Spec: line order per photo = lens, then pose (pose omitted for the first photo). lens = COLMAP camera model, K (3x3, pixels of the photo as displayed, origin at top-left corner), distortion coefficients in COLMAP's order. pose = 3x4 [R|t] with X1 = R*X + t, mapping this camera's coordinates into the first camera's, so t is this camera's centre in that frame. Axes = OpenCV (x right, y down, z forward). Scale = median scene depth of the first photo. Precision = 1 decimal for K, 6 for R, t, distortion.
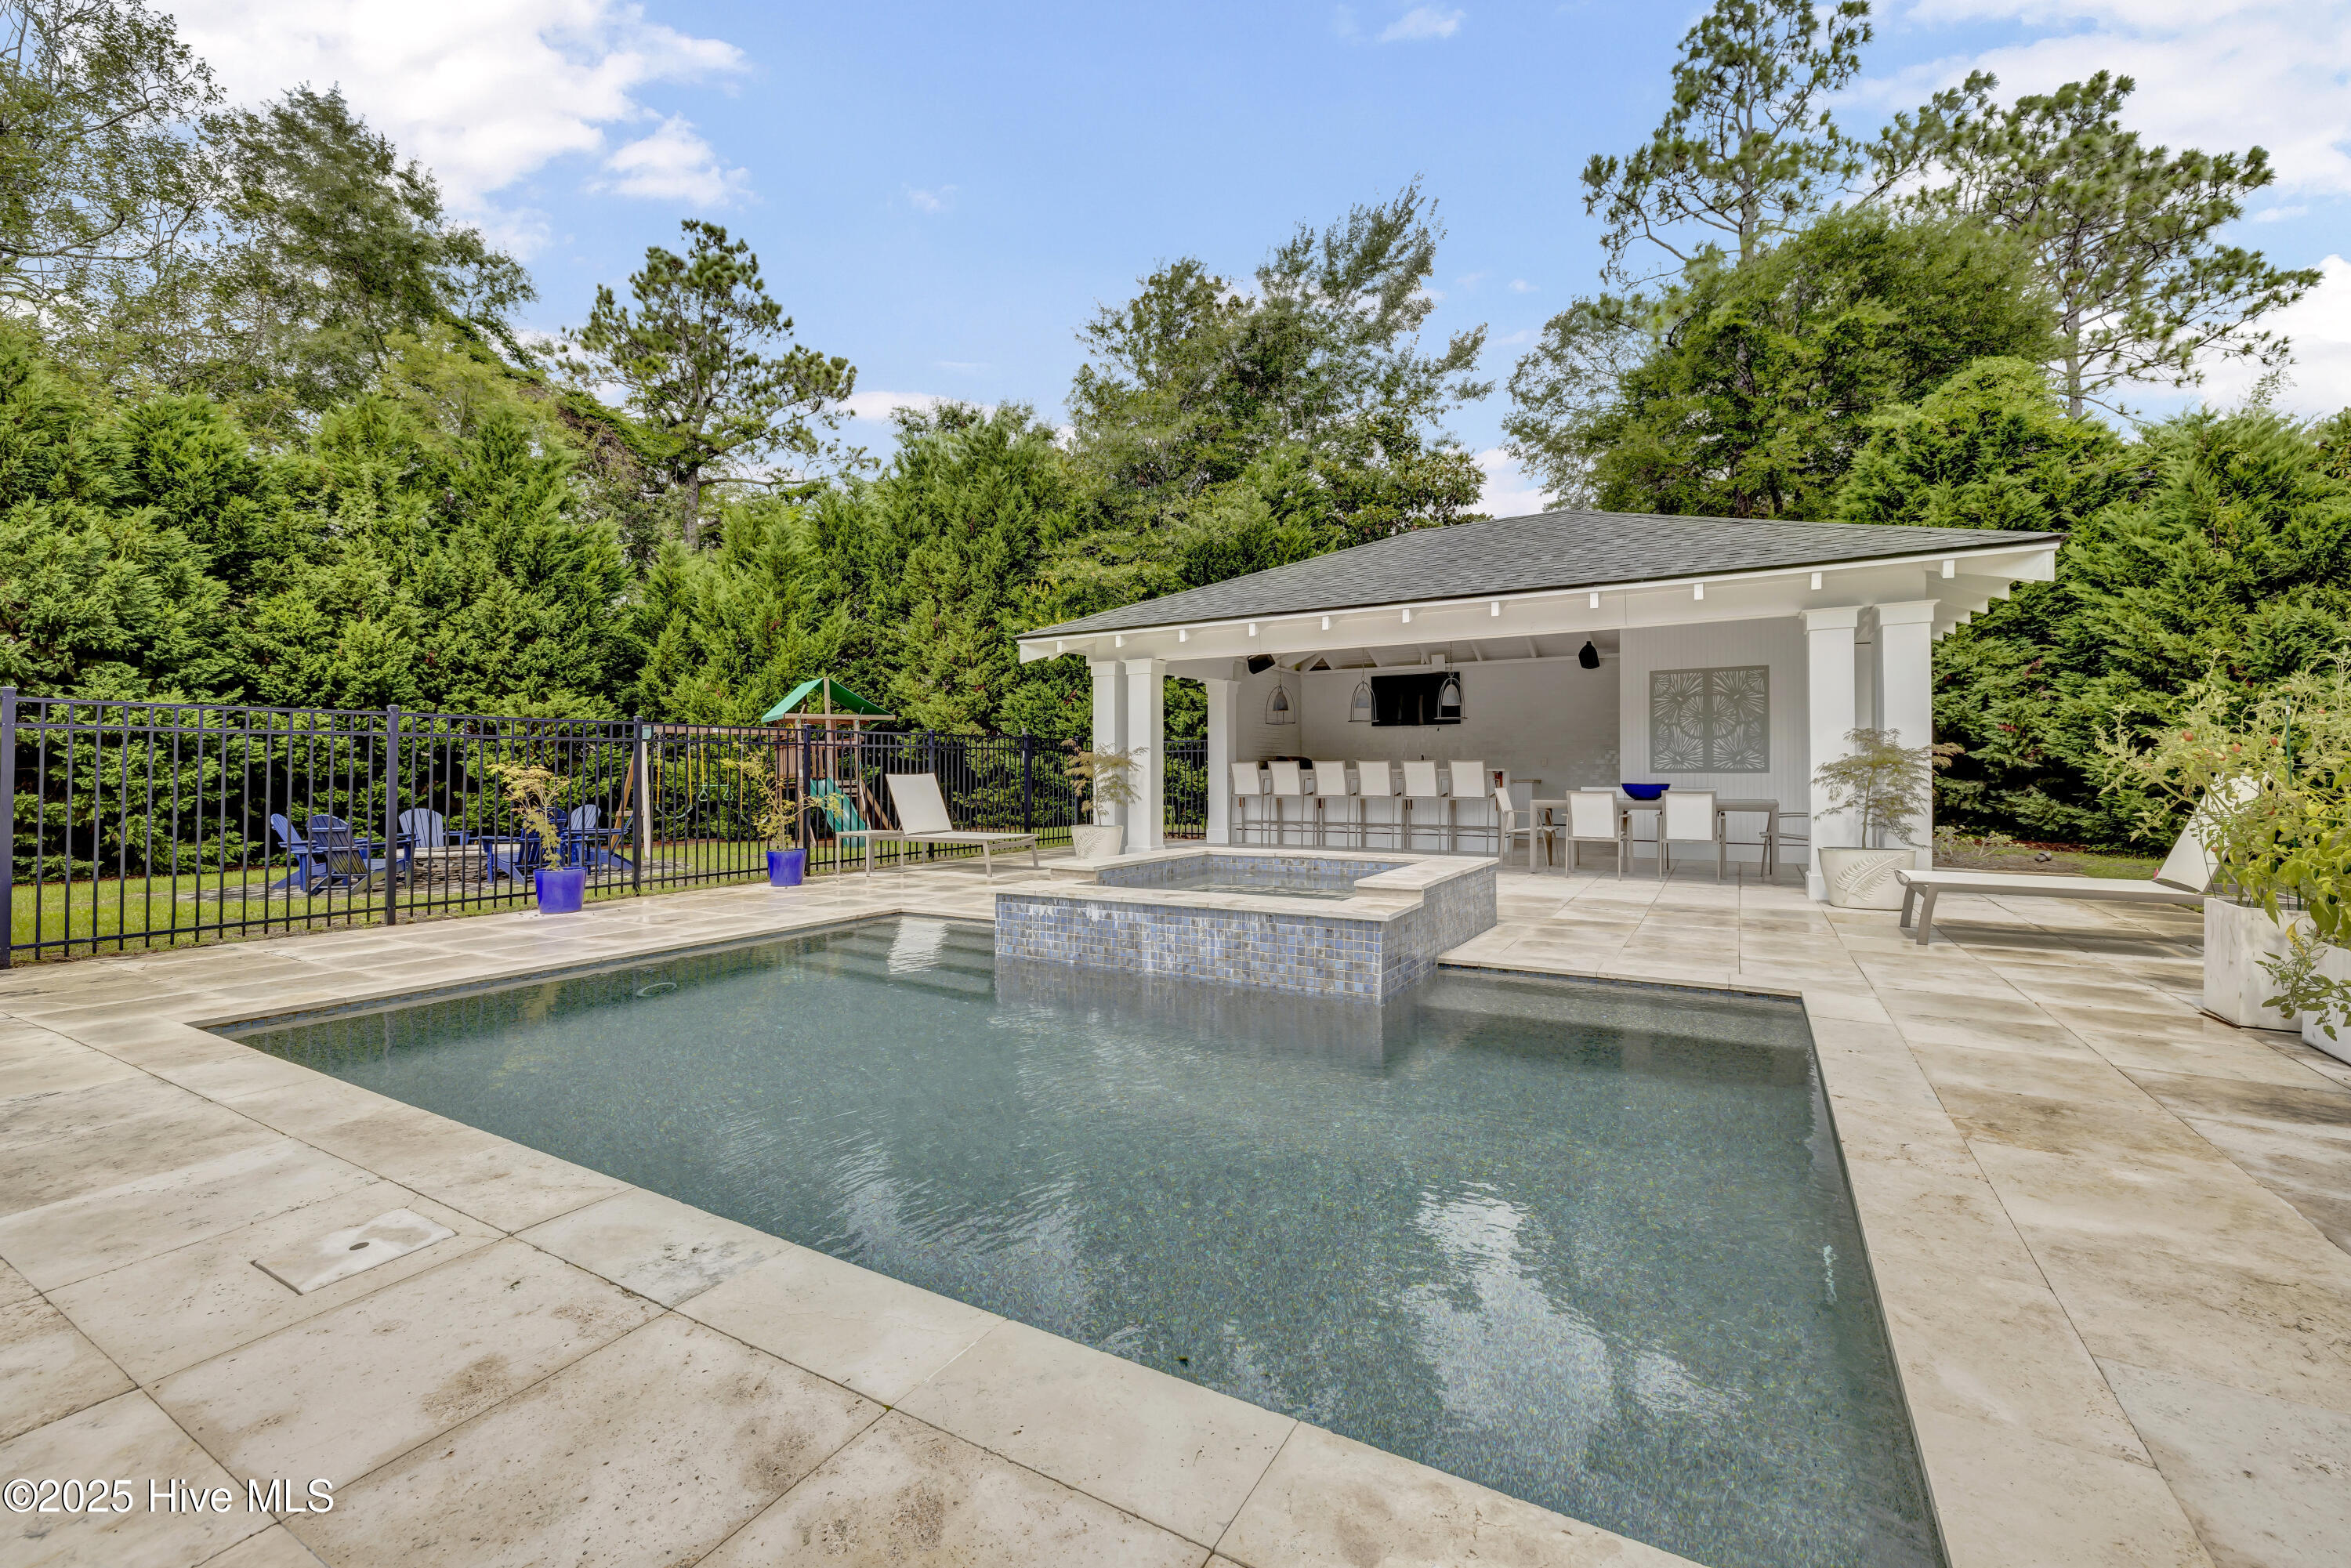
lens RADIAL K [[988.3, 0, 1166.8], [0, 988.3, 775.7], [0, 0, 1]] dist [0.002532, 0.000031]
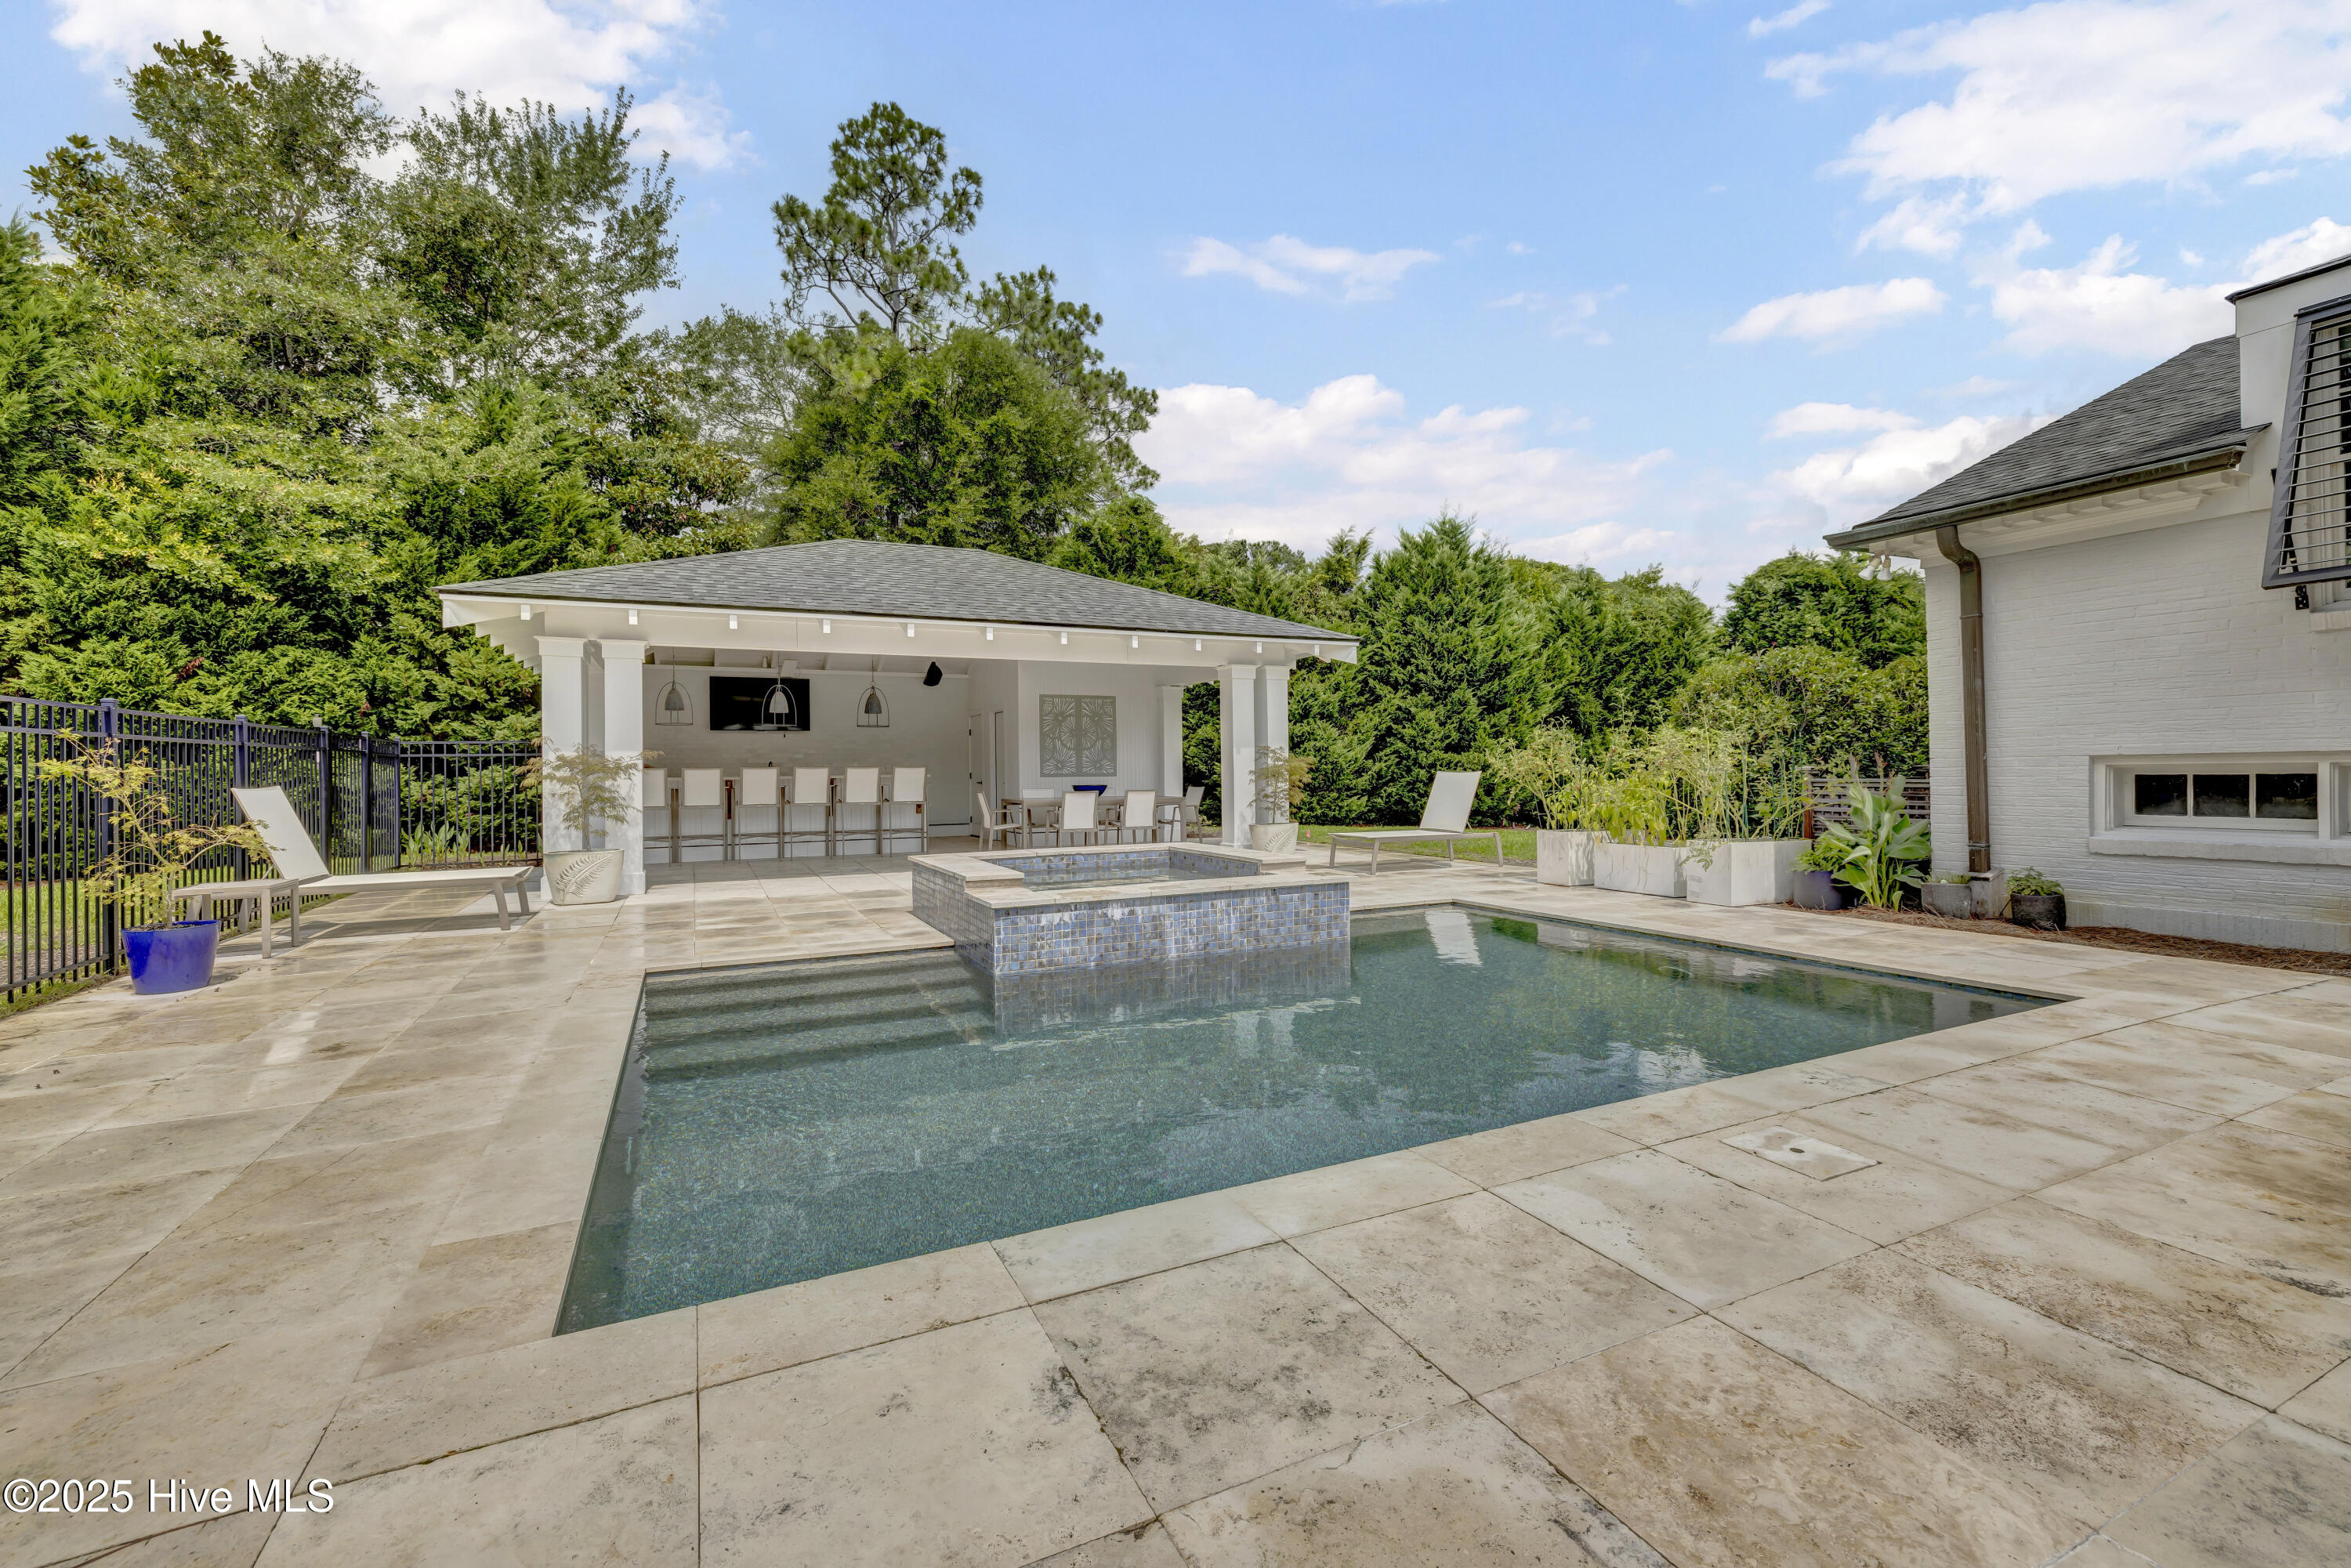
lens RADIAL K [[988.3, 0, 1164.4], [0, 988.3, 773.0], [0, 0, 1]] dist [0.002532, 0.000031]
pose [[0.553058, -0.004044, 0.833133, -0.872103], [0.013425, 0.999902, -0.004058, -0.001532], [-0.833035, 0.013429, 0.553058, 0.369431]]
